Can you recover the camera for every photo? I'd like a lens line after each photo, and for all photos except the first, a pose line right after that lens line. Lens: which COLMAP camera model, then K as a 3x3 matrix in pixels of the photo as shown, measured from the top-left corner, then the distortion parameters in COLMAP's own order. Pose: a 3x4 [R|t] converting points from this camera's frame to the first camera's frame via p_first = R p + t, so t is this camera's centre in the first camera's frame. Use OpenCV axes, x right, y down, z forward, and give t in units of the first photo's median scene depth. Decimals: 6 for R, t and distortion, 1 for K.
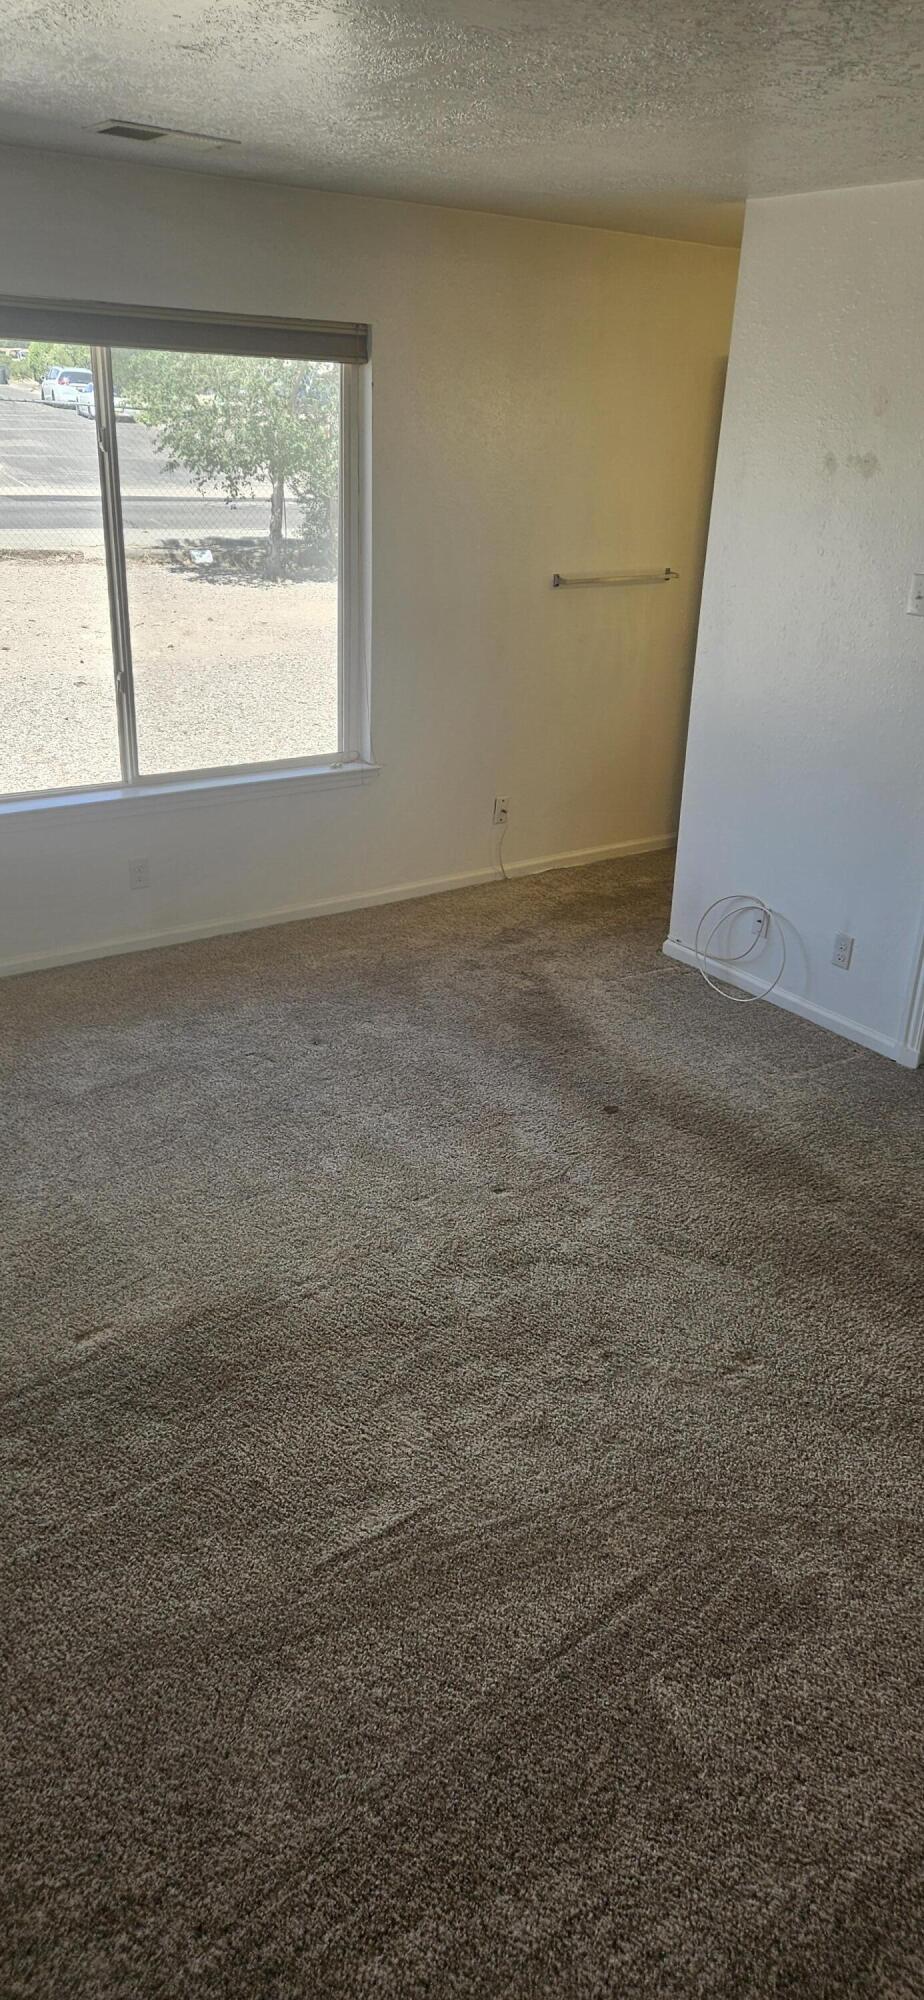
lens RADIAL K [[1345.2, 0, 461.2], [0, 1345.2, 1001.4], [0, 0, 1]] dist [0.030437, -0.011324]
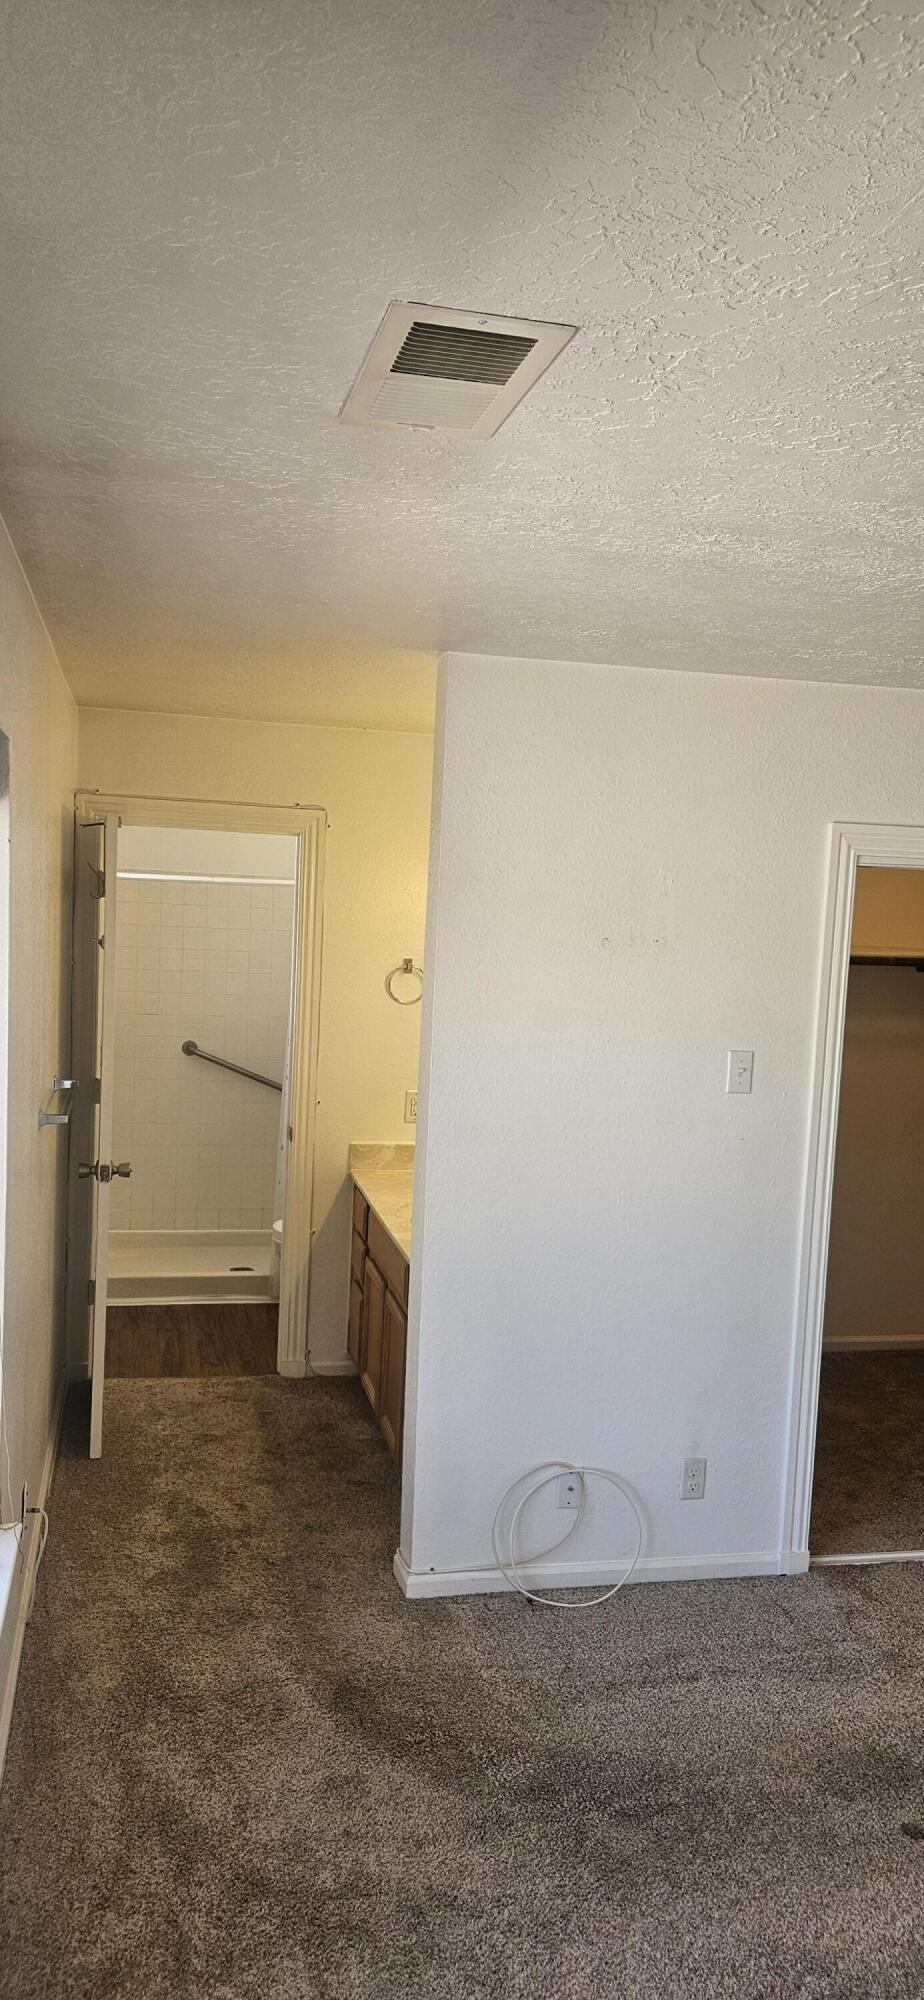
lens RADIAL K [[1345.2, 0, 461.9], [0, 1345.2, 997.5], [0, 0, 1]] dist [0.030437, -0.011324]
pose [[0.368285, -0.081318, 0.926150, -0.520197], [0.333020, 0.941606, -0.049752, -0.322084], [-0.868023, 0.326750, 0.373860, 0.703176]]
